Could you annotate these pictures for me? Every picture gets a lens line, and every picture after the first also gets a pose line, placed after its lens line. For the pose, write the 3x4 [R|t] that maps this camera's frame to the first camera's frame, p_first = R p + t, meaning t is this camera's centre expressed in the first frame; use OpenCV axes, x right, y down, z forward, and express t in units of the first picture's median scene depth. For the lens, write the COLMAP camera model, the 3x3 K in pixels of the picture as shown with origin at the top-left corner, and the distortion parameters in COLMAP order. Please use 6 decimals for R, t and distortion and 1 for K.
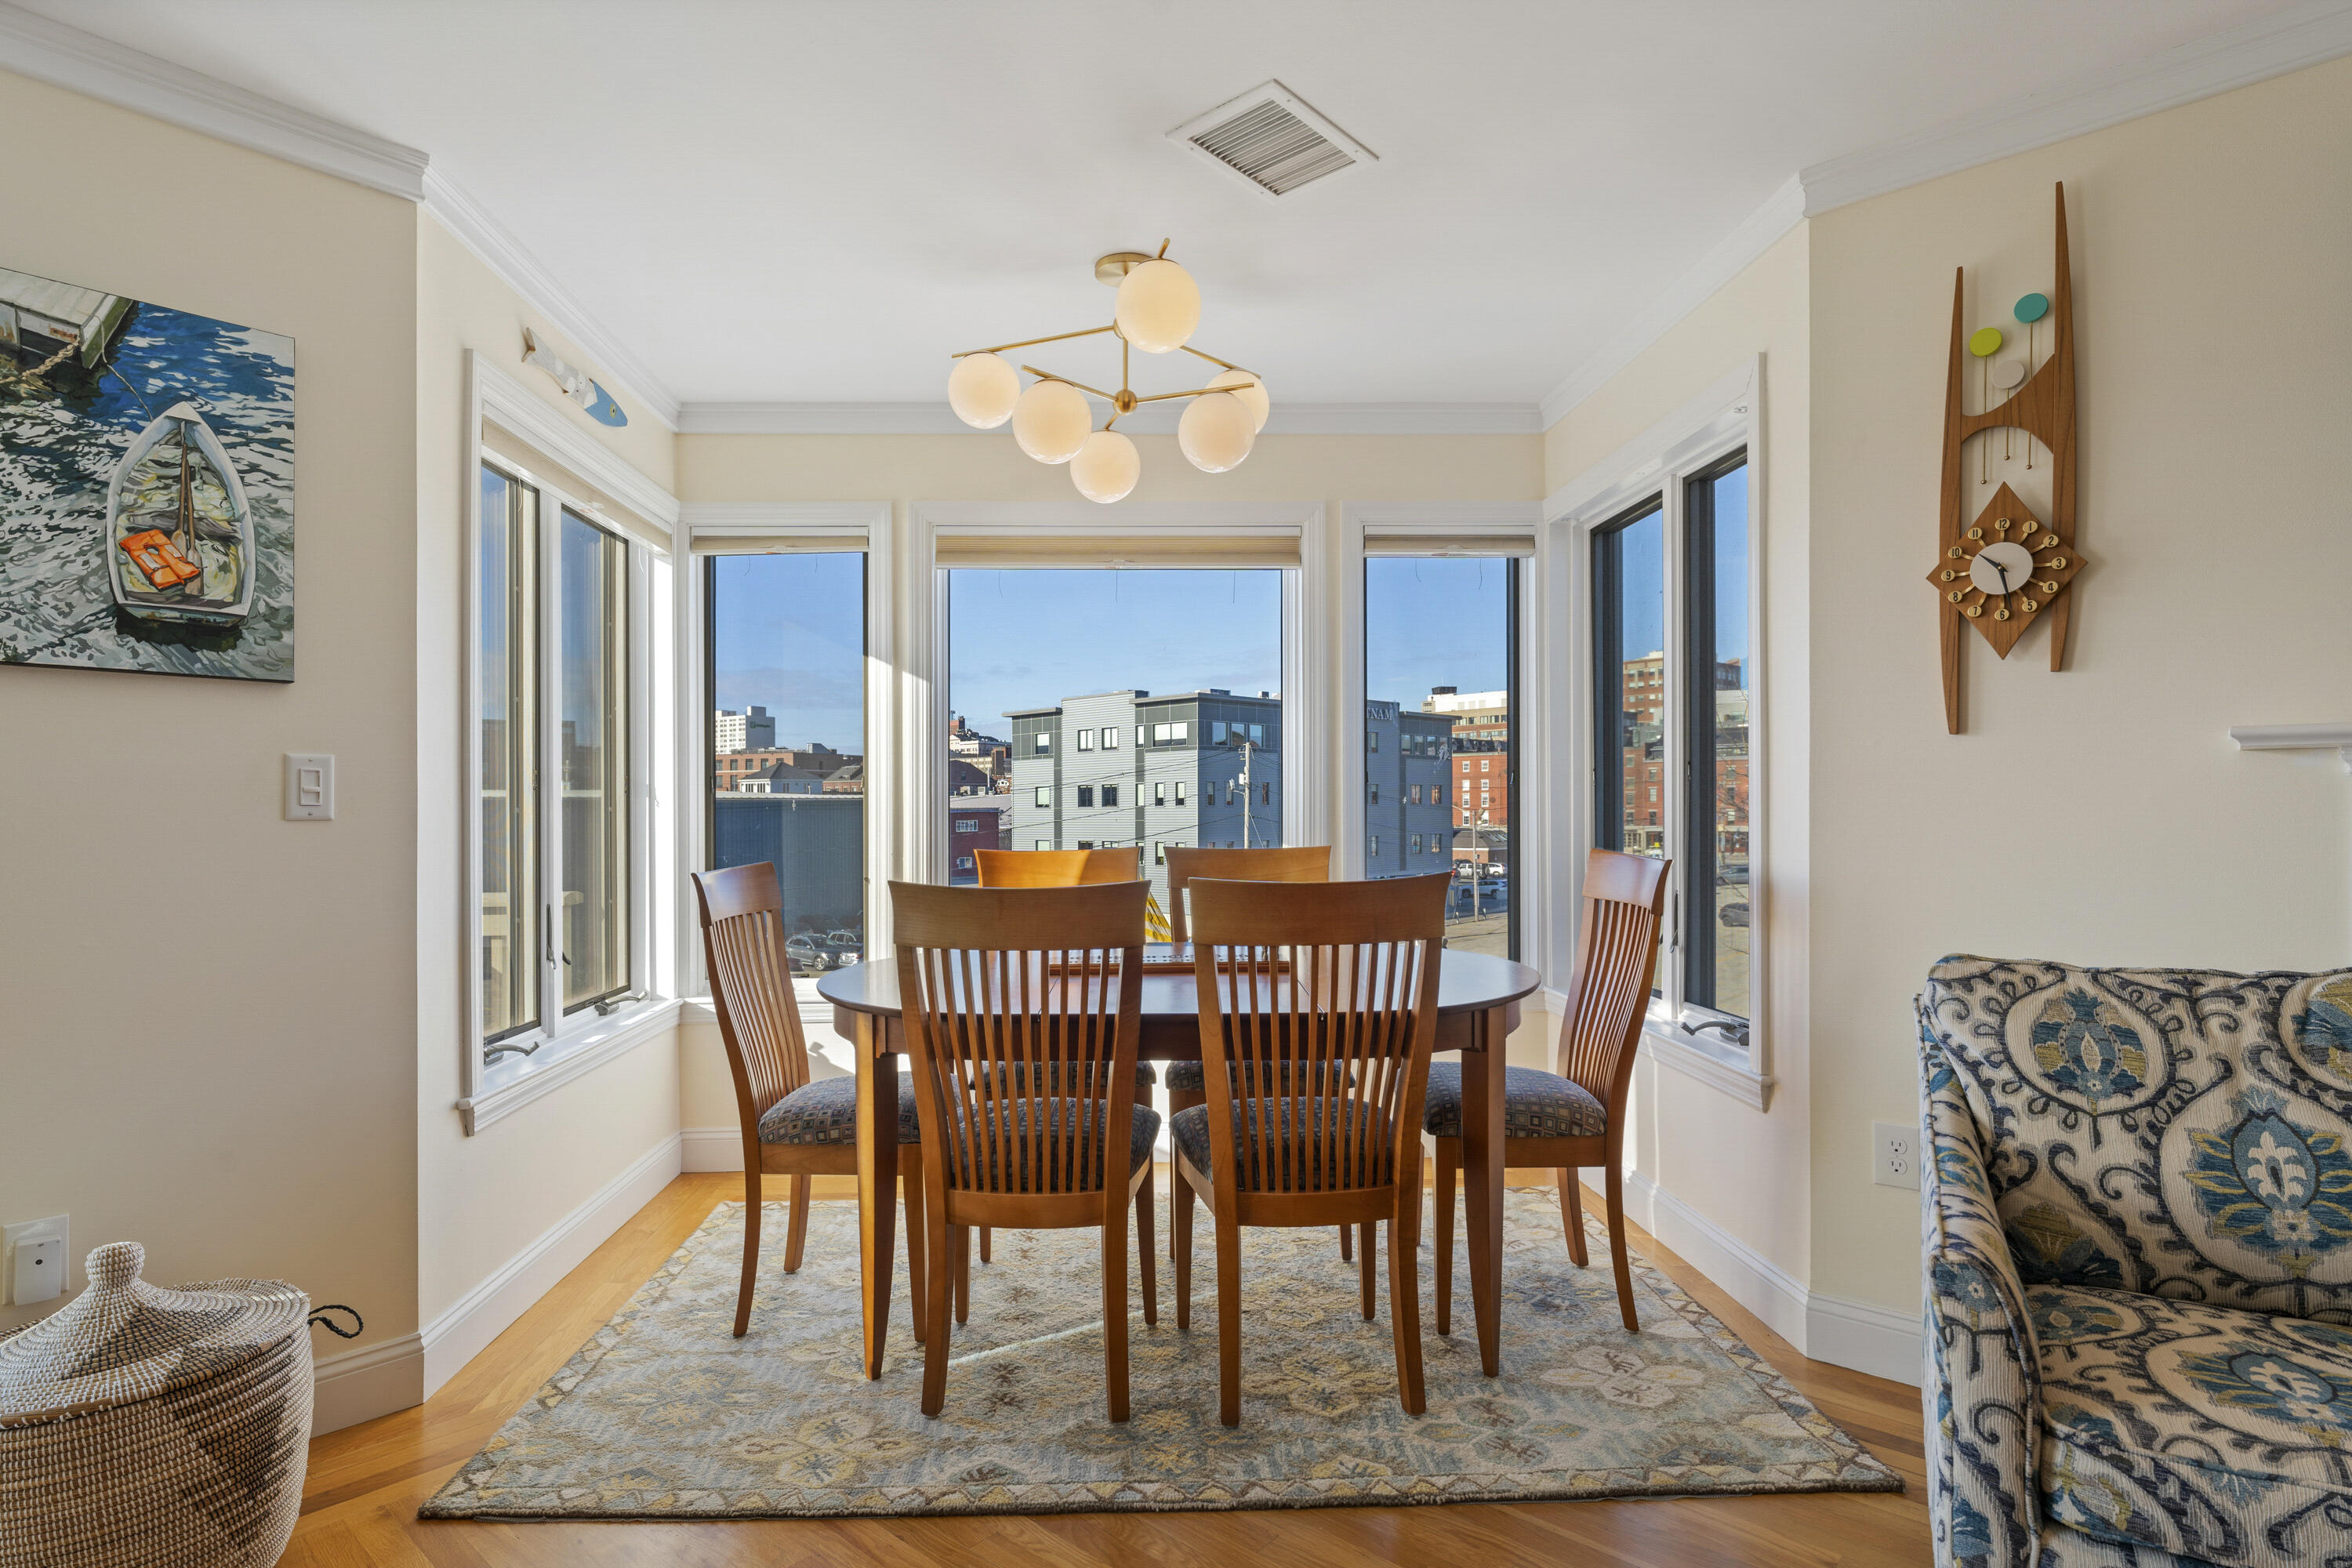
lens RADIAL K [[1207.7, 0, 1122.9], [0, 1207.7, 794.0], [0, 0, 1]] dist [-0.003799, -0.000594]
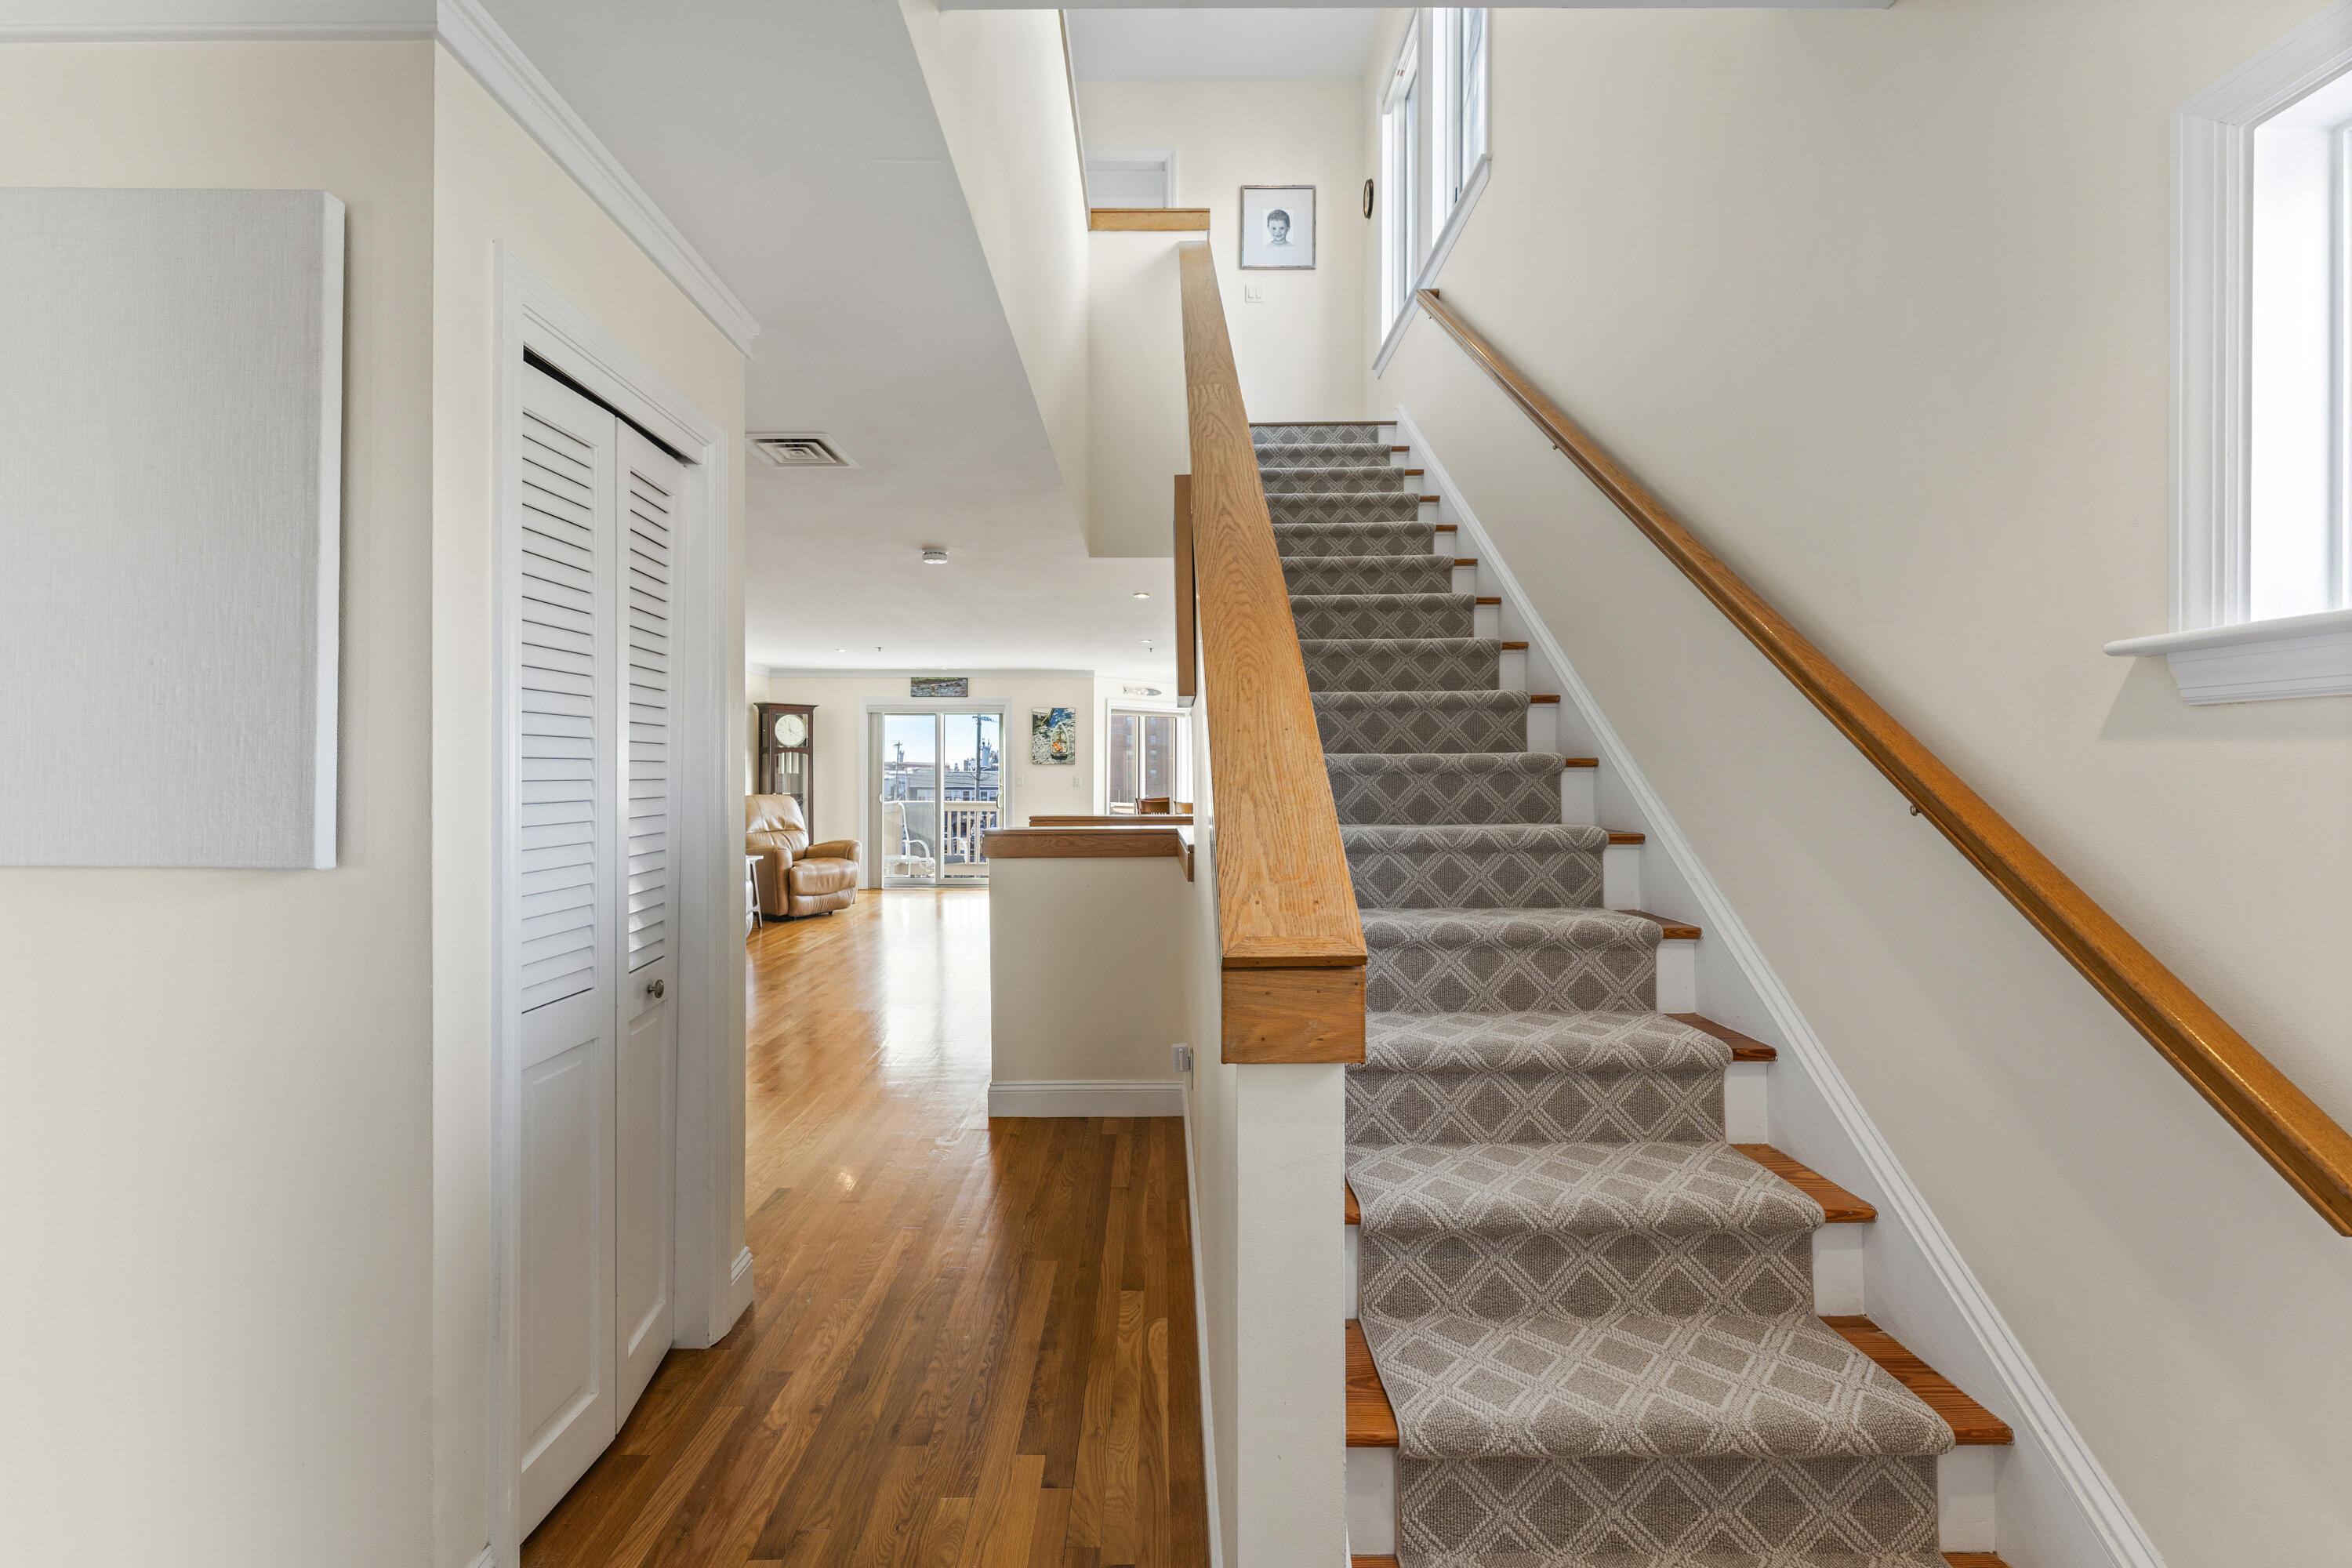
lens RADIAL K [[944.6, 0, 1176.0], [0, 944.6, 784.0], [0, 0, 1]] dist [0.000026, -0.000003]
pose [[0.685619, 0.017576, -0.727749, 2.987426], [0.003462, 0.999618, 0.027403, -0.115924], [0.727953, -0.021307, 0.685296, -1.812826]]
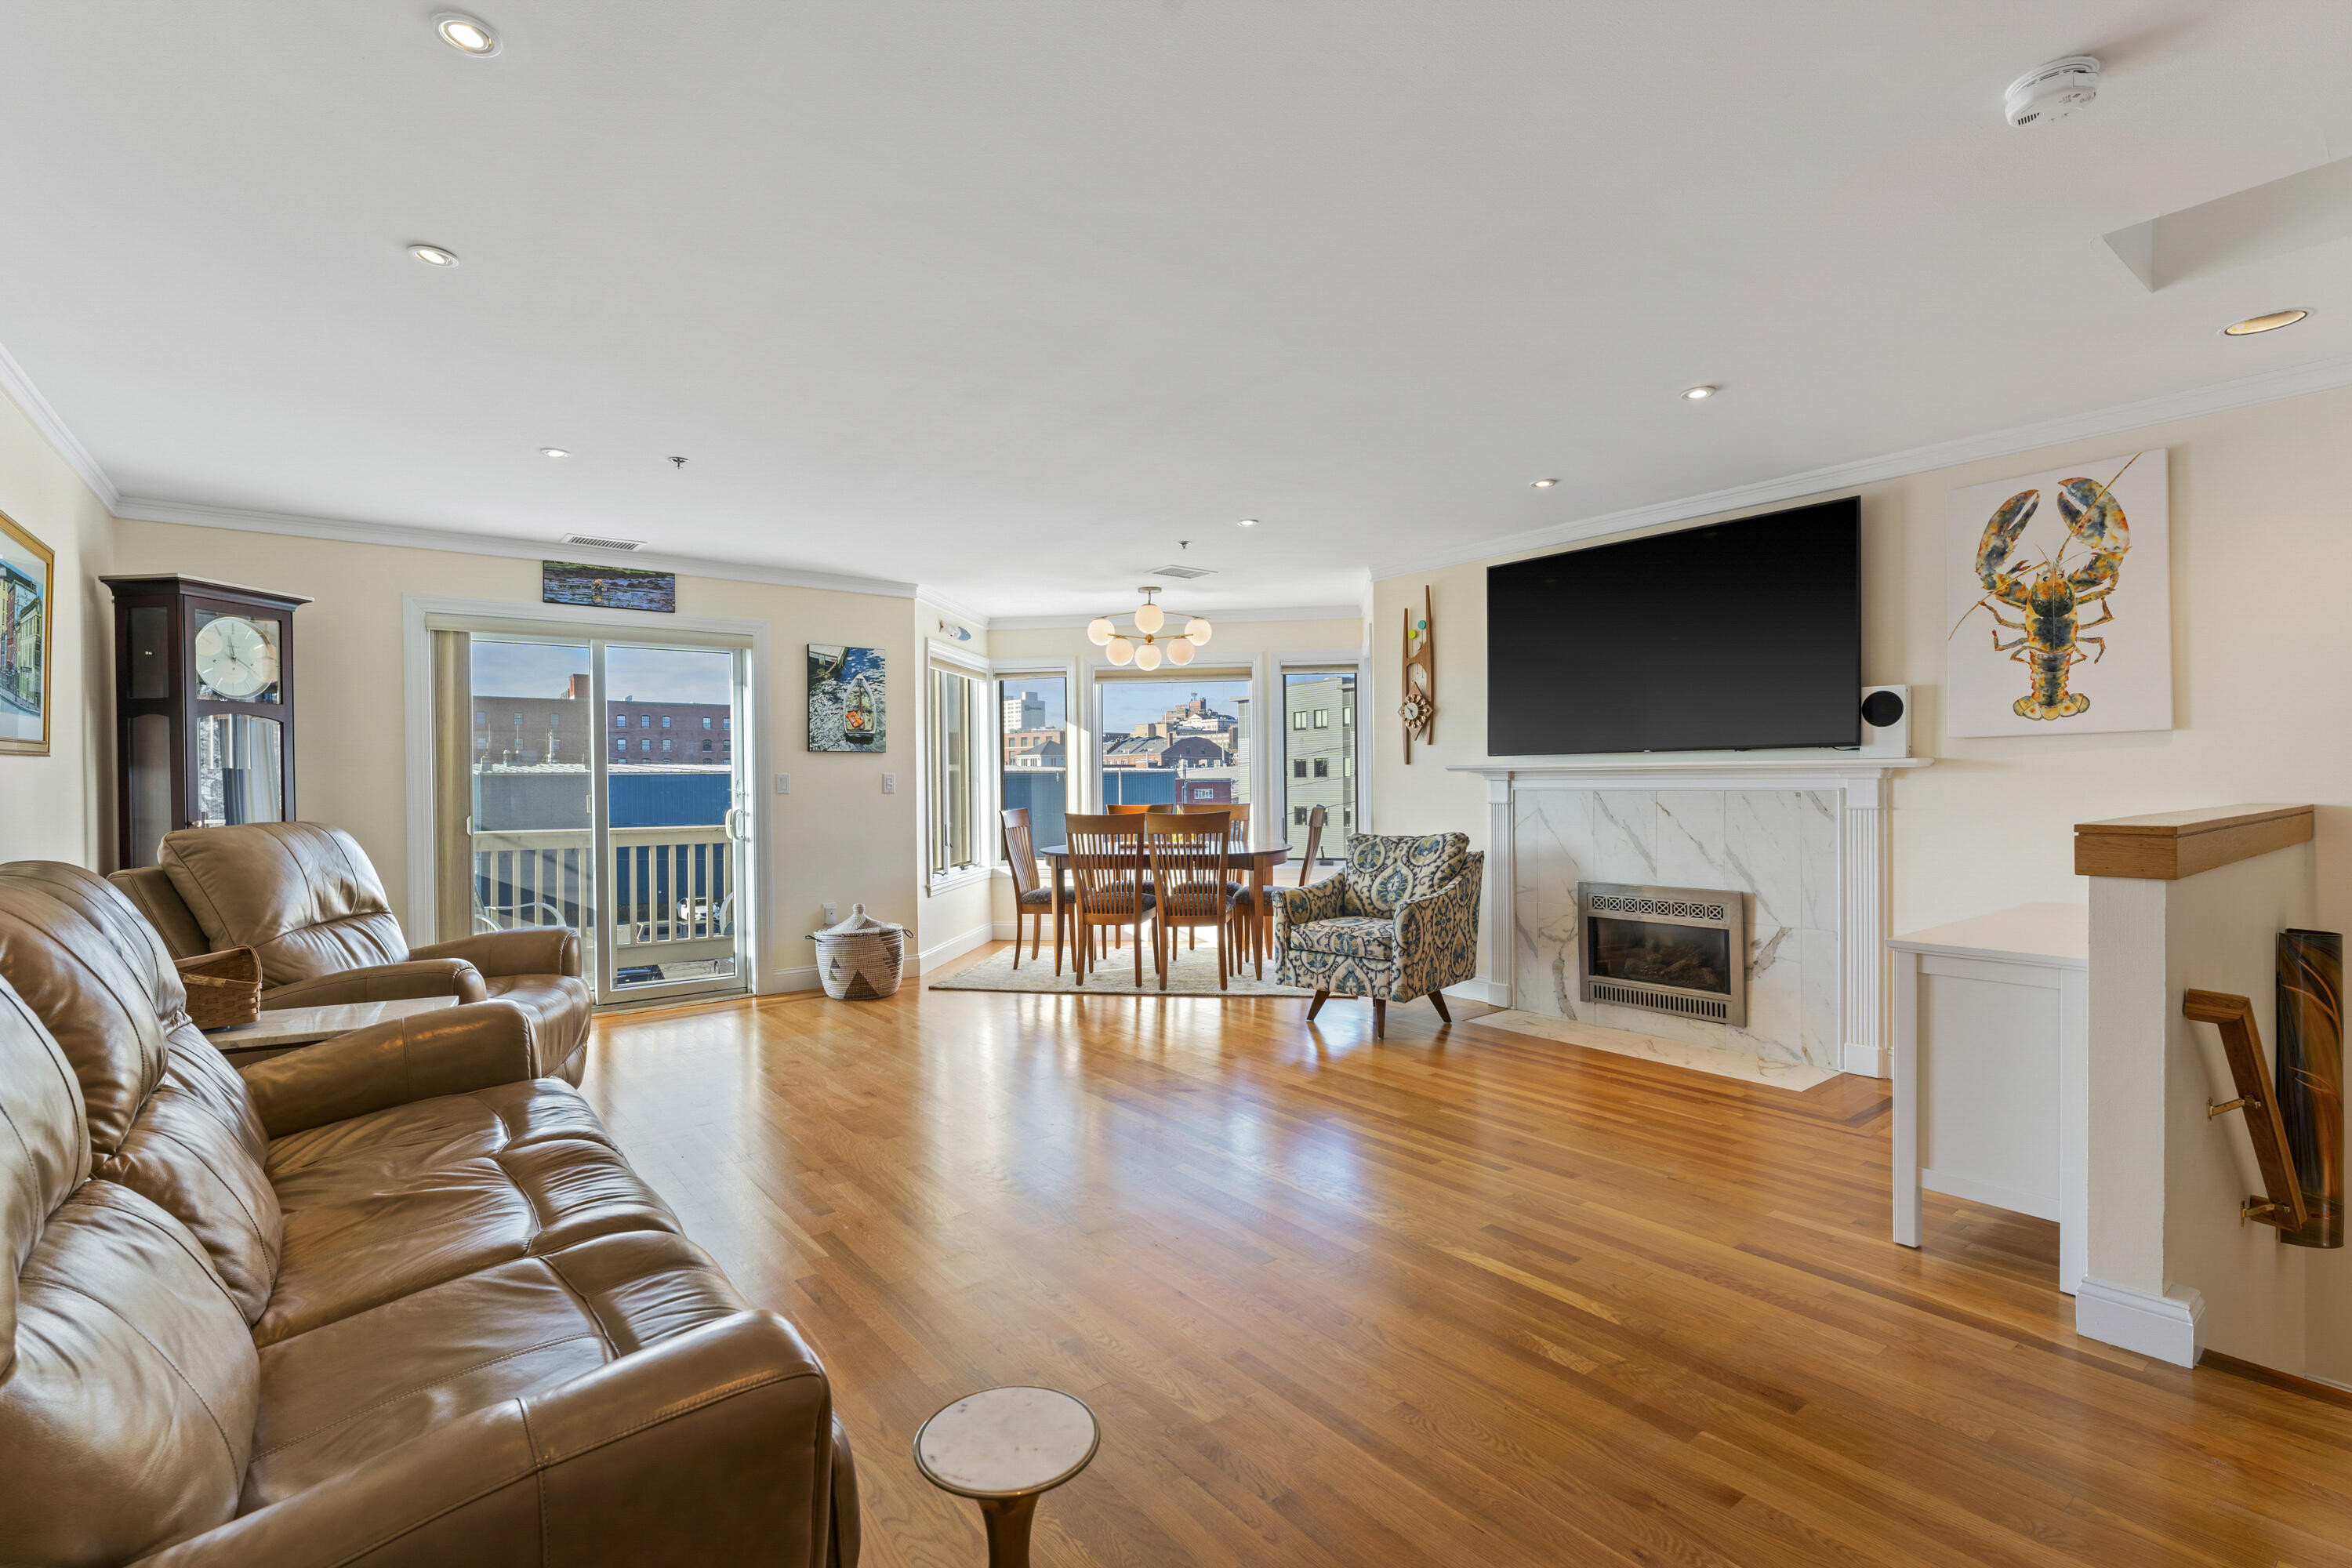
lens RADIAL K [[1072.7, 0, 1161.0], [0, 1072.7, 788.4], [0, 0, 1]] dist [0.000589, -0.000688]
pose [[0.984946, -0.000248, -0.172863, 0.554050], [0.003946, 0.999771, 0.021052, -0.049265], [0.172818, -0.021417, 0.984721, -1.719408]]
